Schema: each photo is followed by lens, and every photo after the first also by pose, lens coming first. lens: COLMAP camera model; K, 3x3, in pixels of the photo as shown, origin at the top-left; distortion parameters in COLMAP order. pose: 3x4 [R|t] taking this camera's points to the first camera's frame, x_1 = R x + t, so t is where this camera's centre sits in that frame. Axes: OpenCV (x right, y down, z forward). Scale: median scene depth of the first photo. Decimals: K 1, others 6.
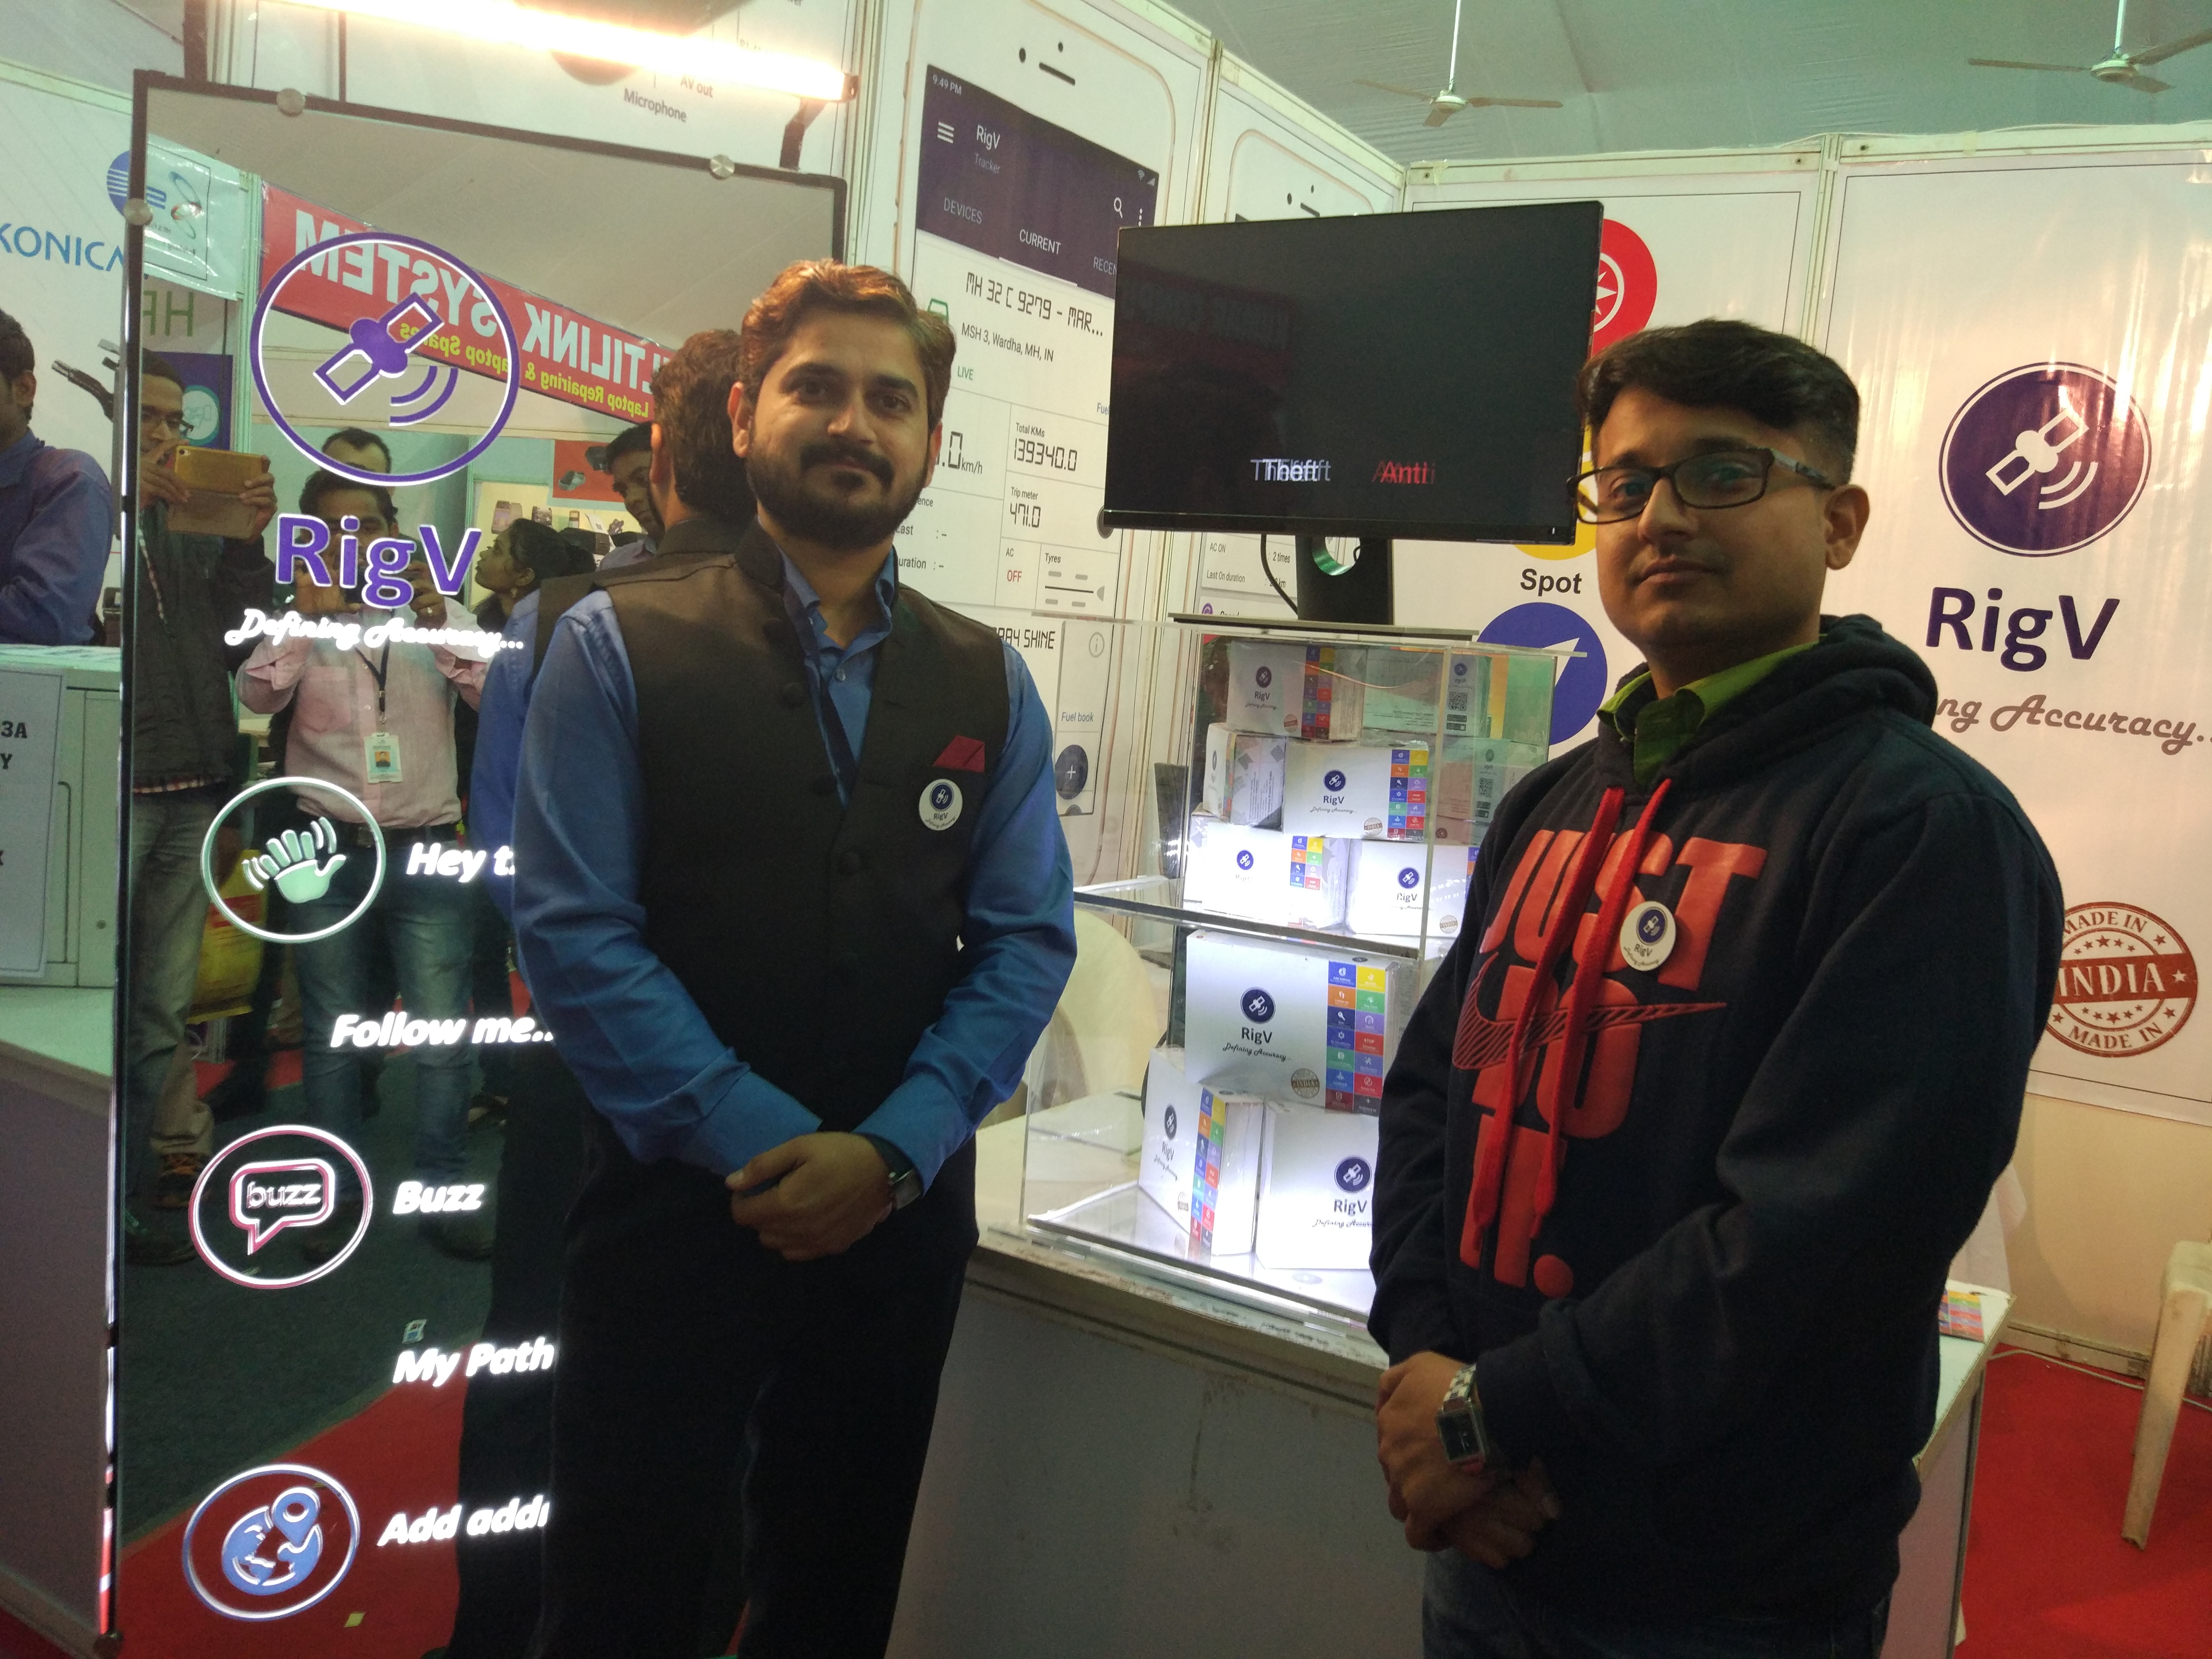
lens RADIAL K [[1797.4, 0, 1157.5], [0, 1797.4, 820.1], [0, 0, 1]] dist [0.039755, -0.065675]
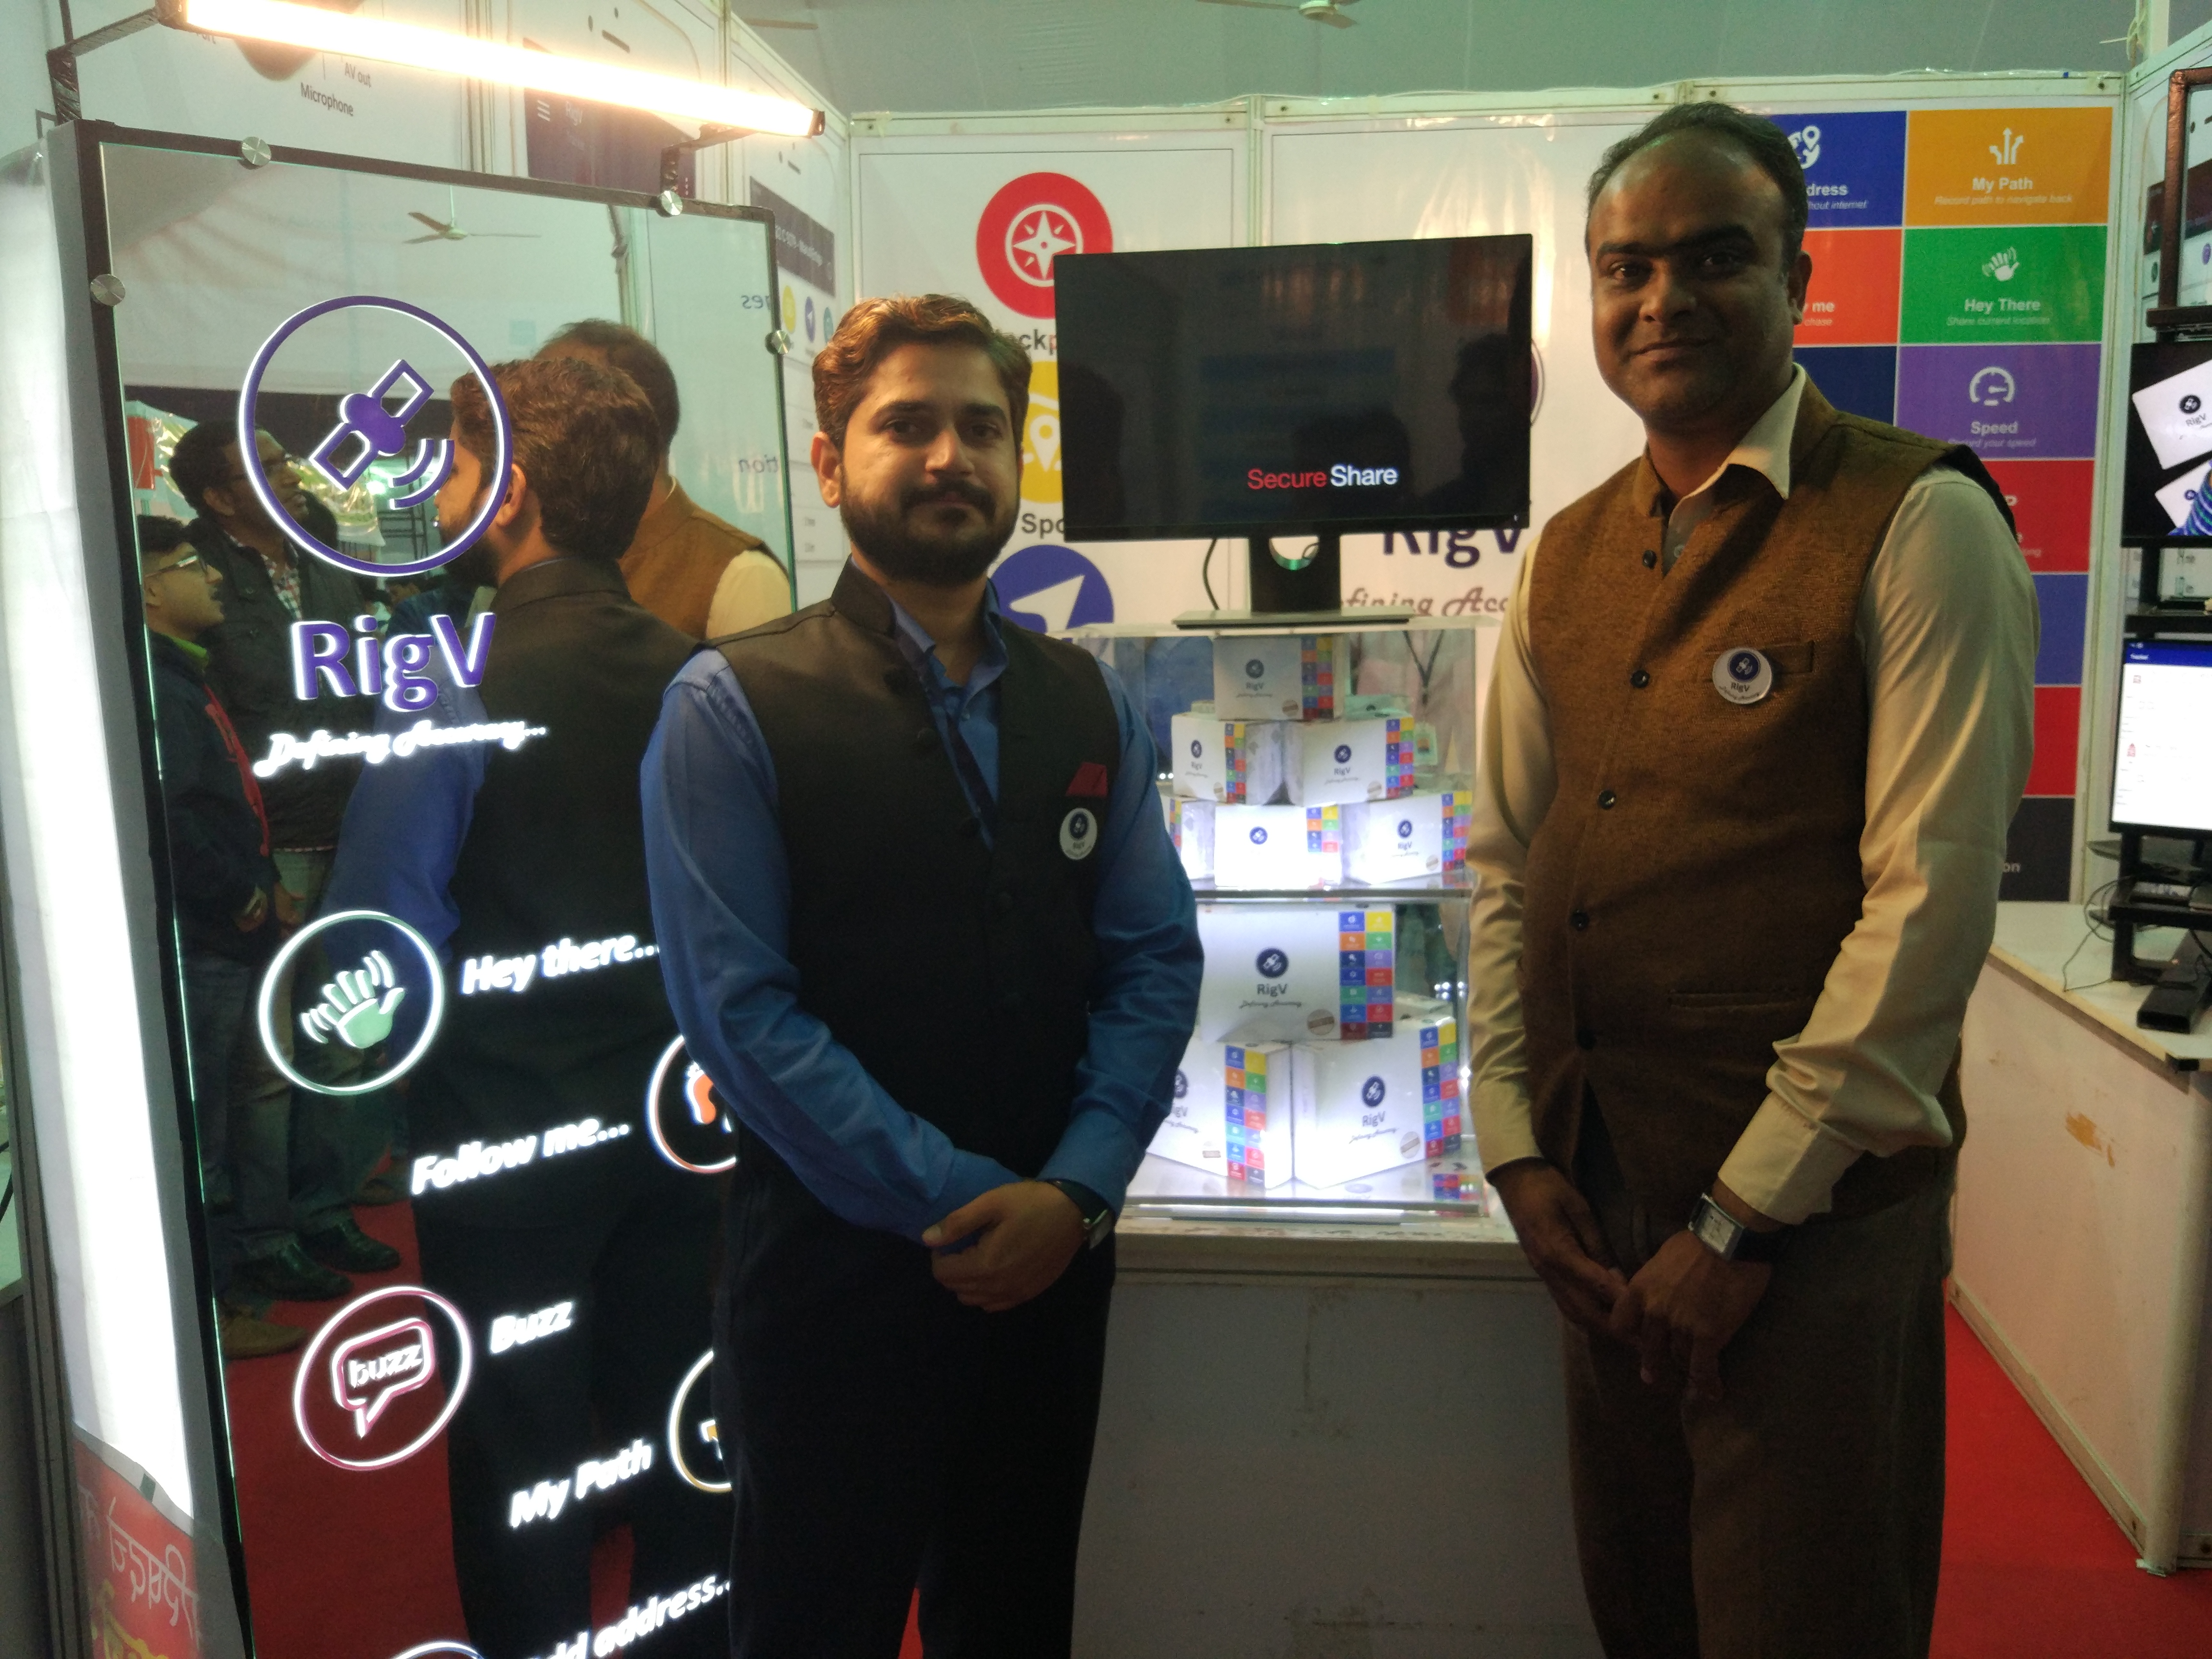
lens RADIAL K [[1803.3, 0, 1158.3], [0, 1803.3, 846.5], [0, 0, 1]] dist [0.051295, -0.112482]
pose [[0.900762, -0.160017, 0.403761, -0.456683], [0.135243, 0.986775, 0.089356, -0.078978], [-0.412720, -0.025882, 0.910490, 0.014341]]
